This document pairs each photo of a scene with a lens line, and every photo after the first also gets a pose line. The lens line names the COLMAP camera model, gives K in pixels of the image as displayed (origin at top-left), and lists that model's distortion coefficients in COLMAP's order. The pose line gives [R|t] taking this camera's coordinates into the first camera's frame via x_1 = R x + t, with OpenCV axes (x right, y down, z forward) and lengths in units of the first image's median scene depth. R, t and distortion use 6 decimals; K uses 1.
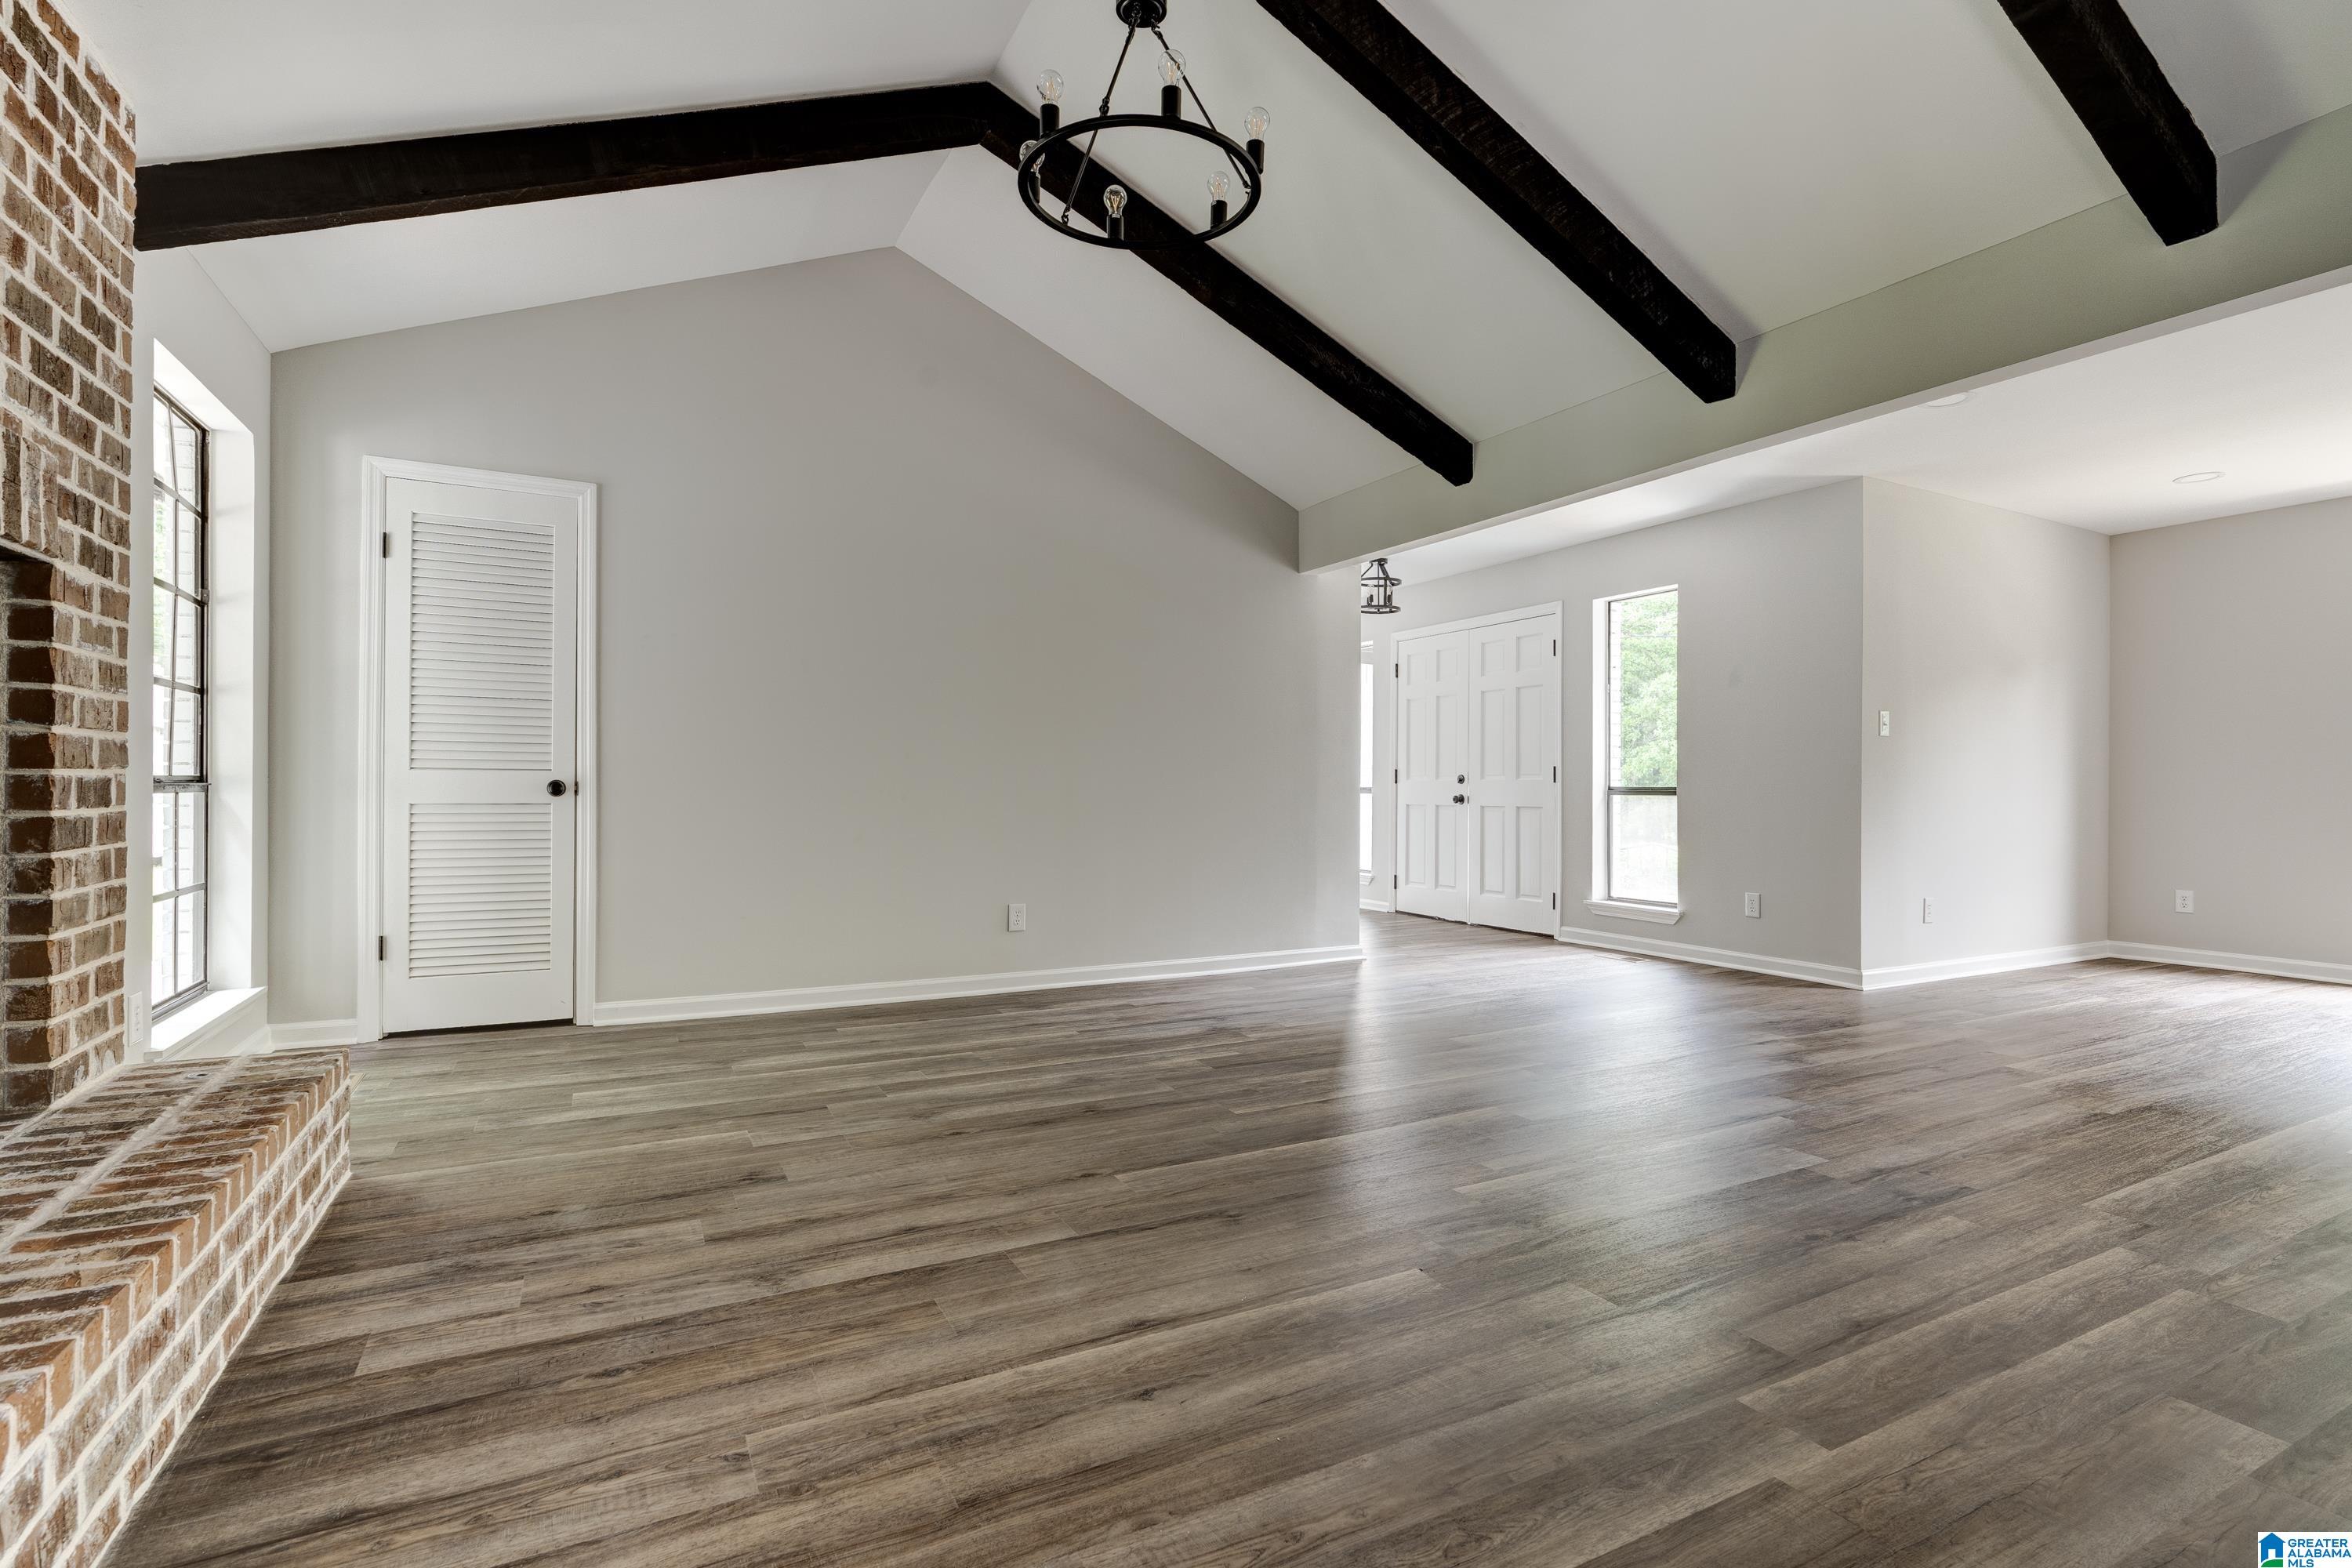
lens RADIAL K [[1081.1, 0, 1186.0], [0, 1081.1, 792.1], [0, 0, 1]] dist [-0.008590, 0.002908]
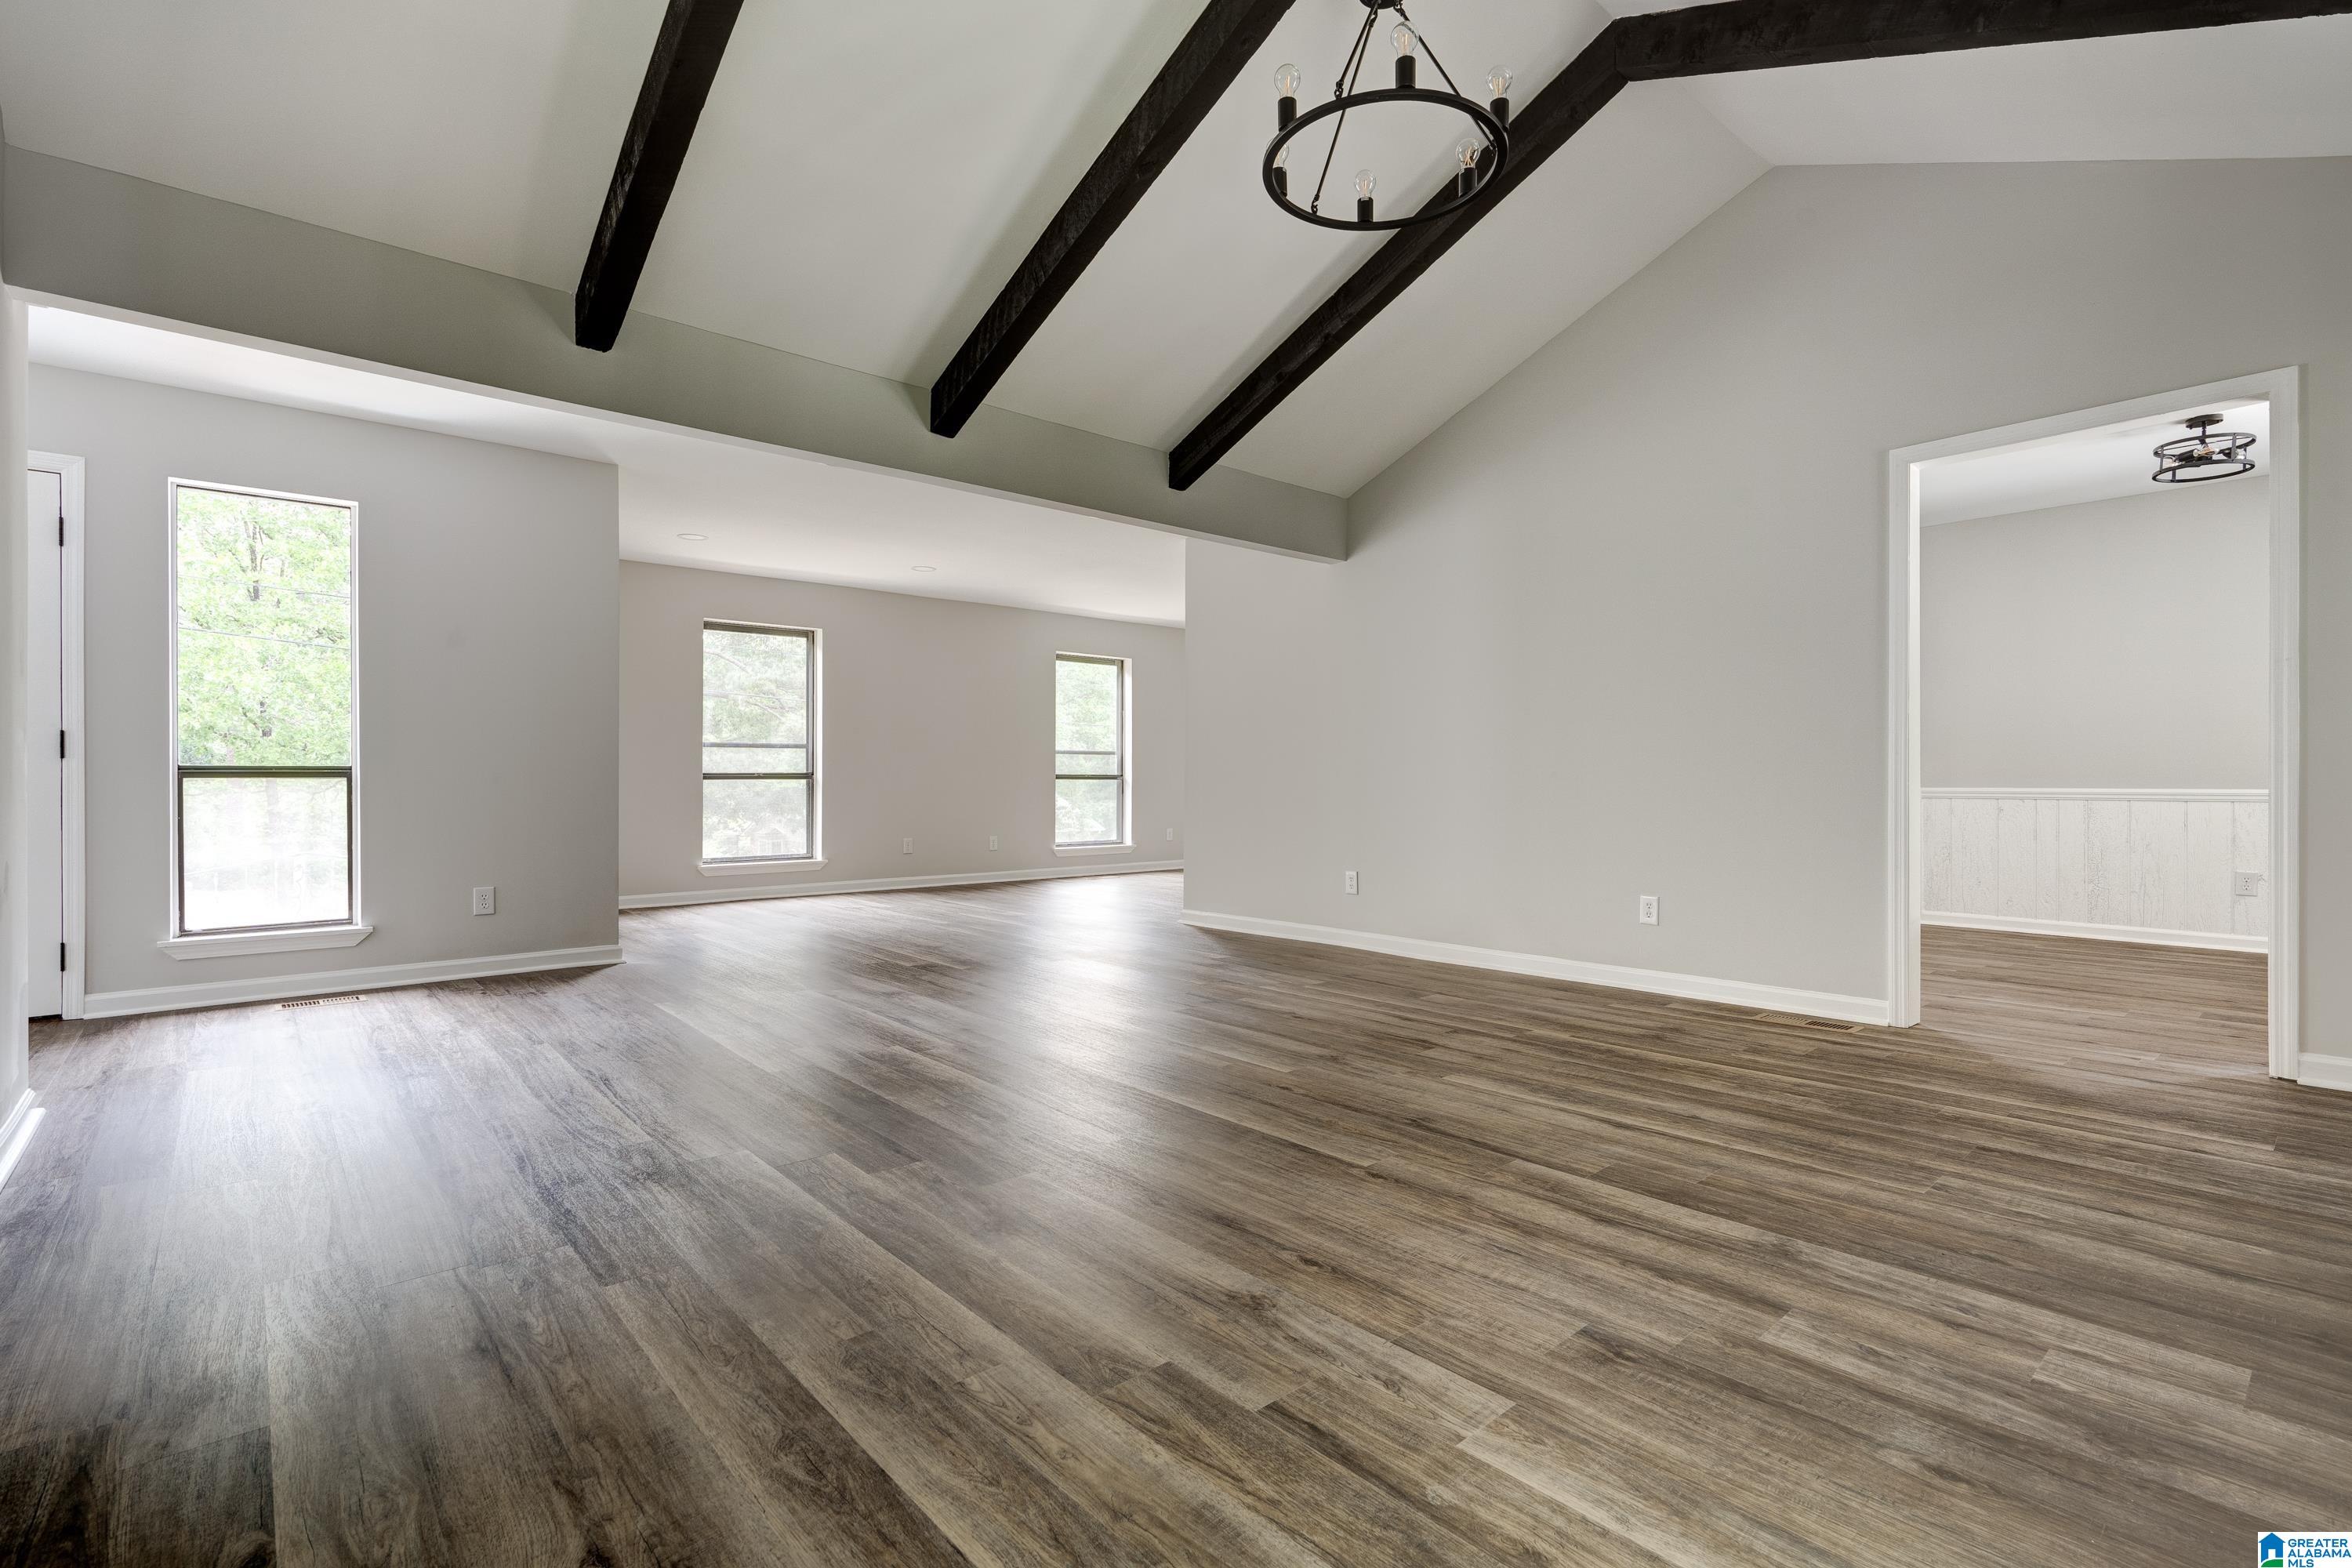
lens RADIAL K [[1081.1, 0, 1176.6], [0, 1081.1, 782.2], [0, 0, 1]] dist [-0.008590, 0.002908]
pose [[-0.226396, -0.008067, 0.974002, -1.150121], [0.004639, 0.999945, 0.009361, 0.009009], [-0.974024, 0.006638, -0.226346, 1.661499]]
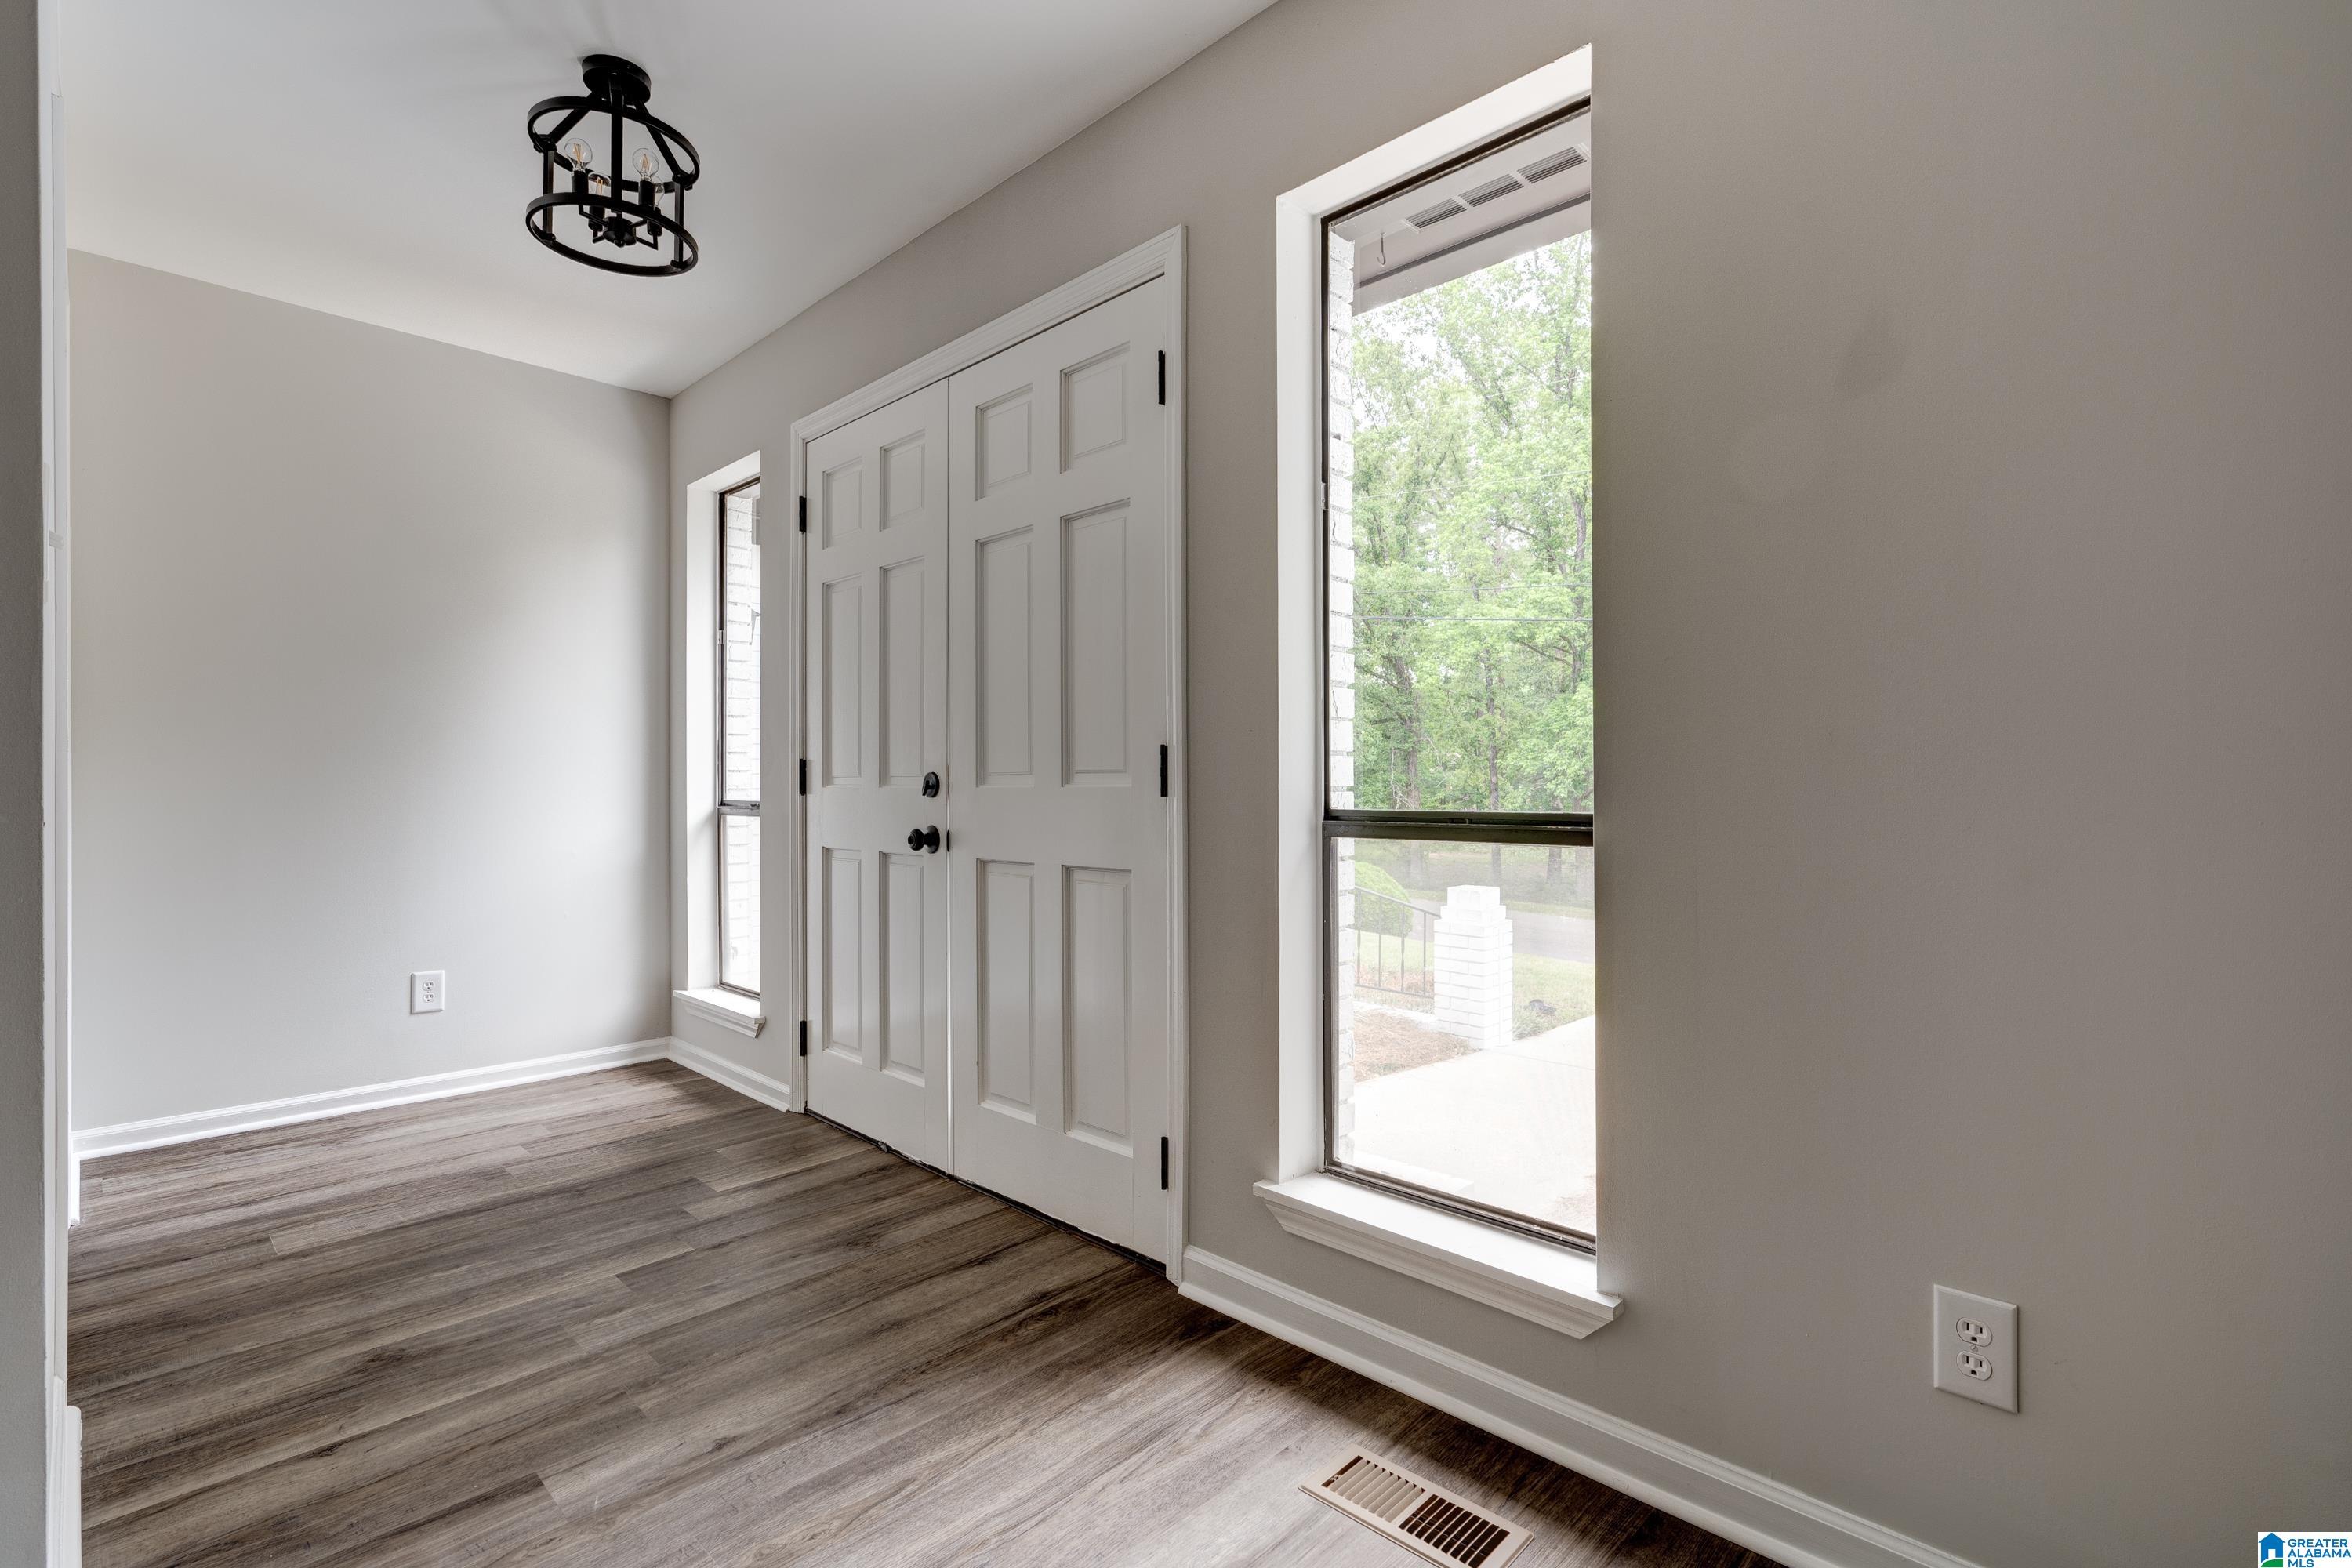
lens RADIAL K [[1081.1, 0, 1174.2], [0, 1081.1, 799.0], [0, 0, 1]] dist [-0.008590, 0.002908]
pose [[0.951484, -0.002985, 0.307683, 0.759867], [0.002902, 0.999996, 0.000730, -0.023926], [-0.307684, 0.000199, 0.951489, 2.142065]]
